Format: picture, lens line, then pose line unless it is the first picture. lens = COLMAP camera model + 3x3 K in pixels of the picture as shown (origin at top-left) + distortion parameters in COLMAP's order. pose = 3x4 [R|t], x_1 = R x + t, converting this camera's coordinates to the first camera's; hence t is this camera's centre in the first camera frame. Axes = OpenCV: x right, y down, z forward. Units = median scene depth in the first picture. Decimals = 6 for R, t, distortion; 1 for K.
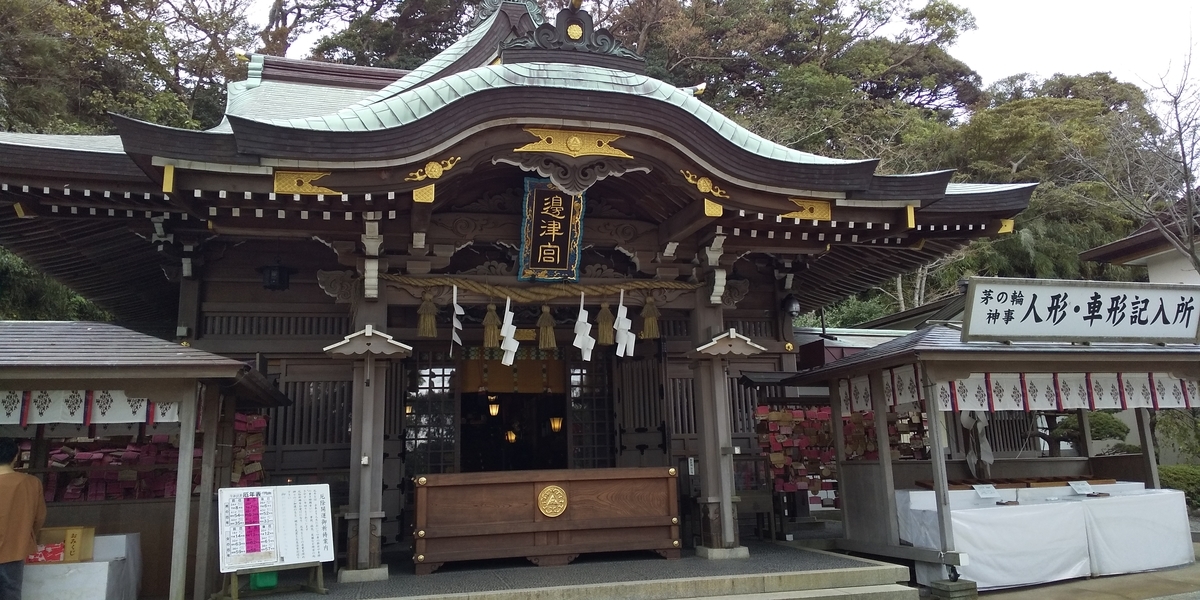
lens RADIAL K [[832.1, 0, 600.0], [0, 832.1, 300.0], [0, 0, 1]] dist [0.058673, 0.000403]
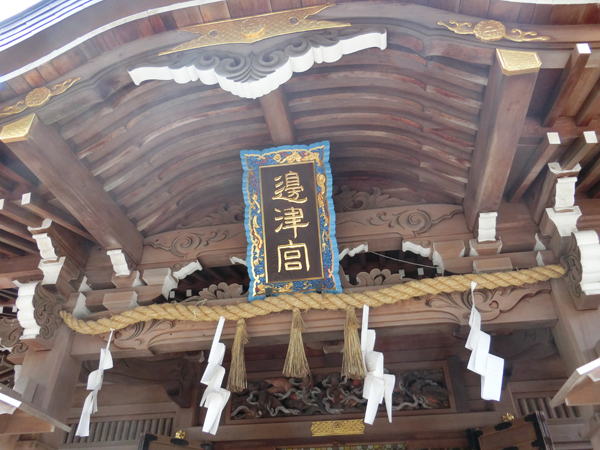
lens RADIAL K [[490.5, 0, 300.0], [0, 490.5, 225.0], [0, 0, 1]] dist [-0.004652, -0.002341]
pose [[0.917333, -0.216610, -0.334036, 0.083781], [0.047063, 0.892150, -0.449282, 0.101254], [0.395329, 0.396420, 0.828593, 0.676348]]
